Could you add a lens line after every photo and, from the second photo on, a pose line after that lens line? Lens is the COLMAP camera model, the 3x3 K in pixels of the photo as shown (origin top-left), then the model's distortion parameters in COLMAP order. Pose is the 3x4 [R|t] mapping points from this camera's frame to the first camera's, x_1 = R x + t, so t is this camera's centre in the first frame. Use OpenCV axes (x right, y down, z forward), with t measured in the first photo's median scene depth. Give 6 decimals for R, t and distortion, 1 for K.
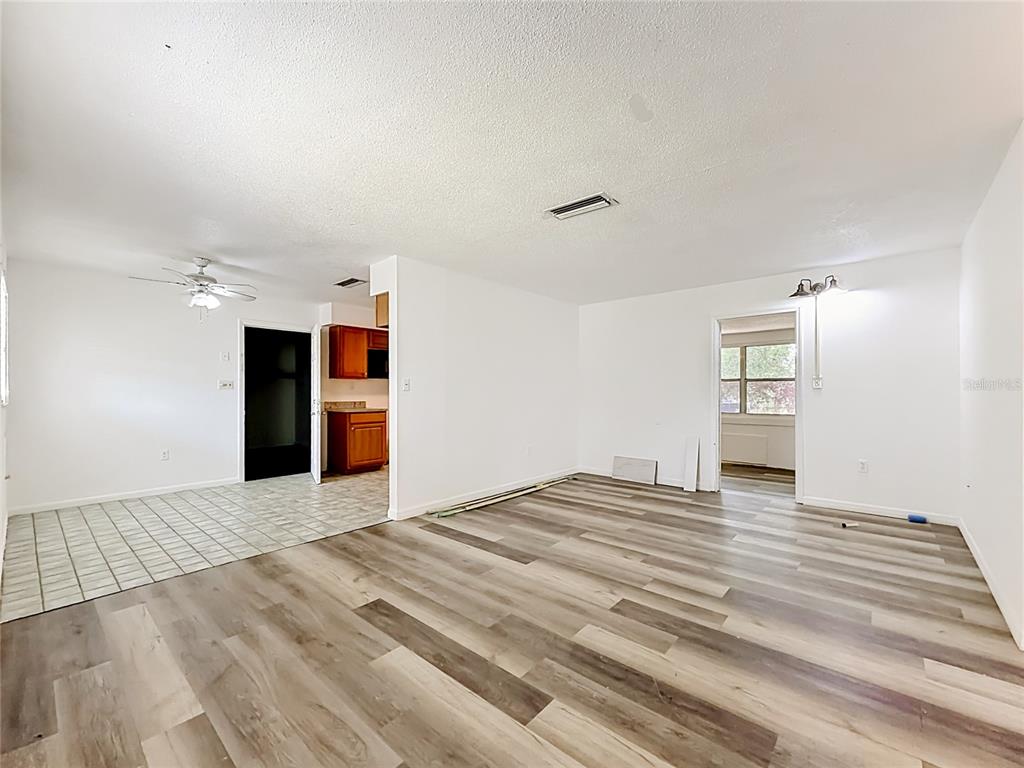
lens RADIAL K [[424.2, 0, 510.4], [0, 424.2, 387.1], [0, 0, 1]] dist [0.002292, -0.000416]
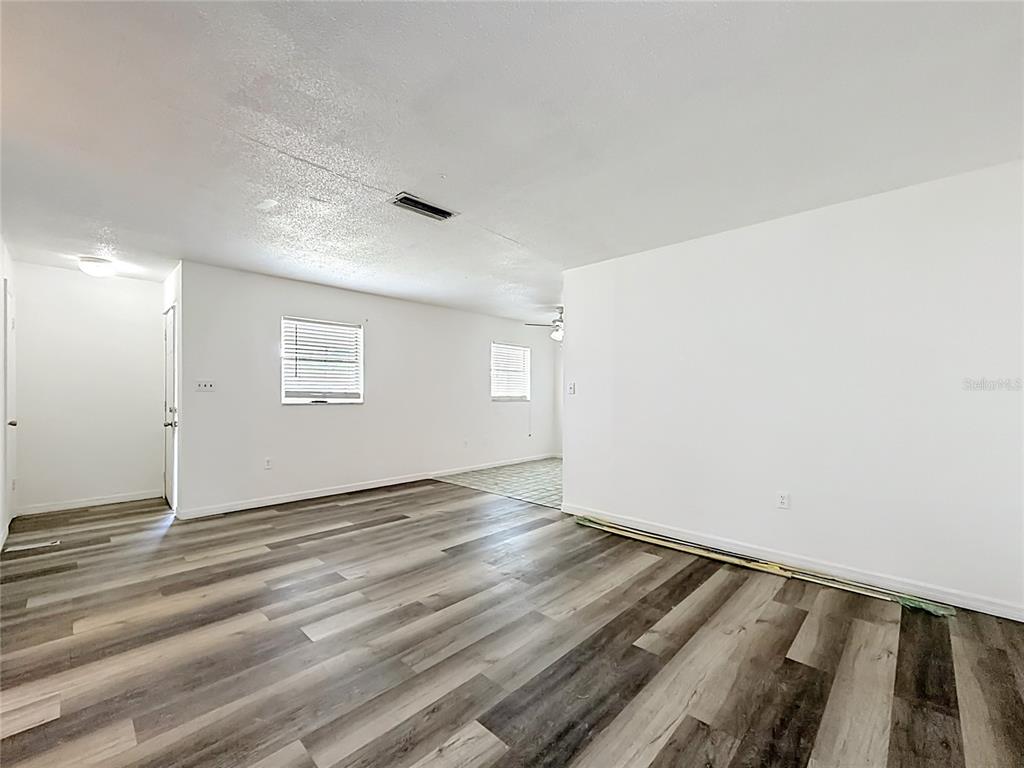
lens RADIAL K [[424.2, 0, 510.2], [0, 424.2, 390.3], [0, 0, 1]] dist [0.002292, -0.000416]
pose [[-0.046429, -0.013270, -0.998833, 1.028997], [0.007969, 0.999875, -0.013654, 0.017577], [0.998890, -0.008594, -0.046318, 1.121103]]
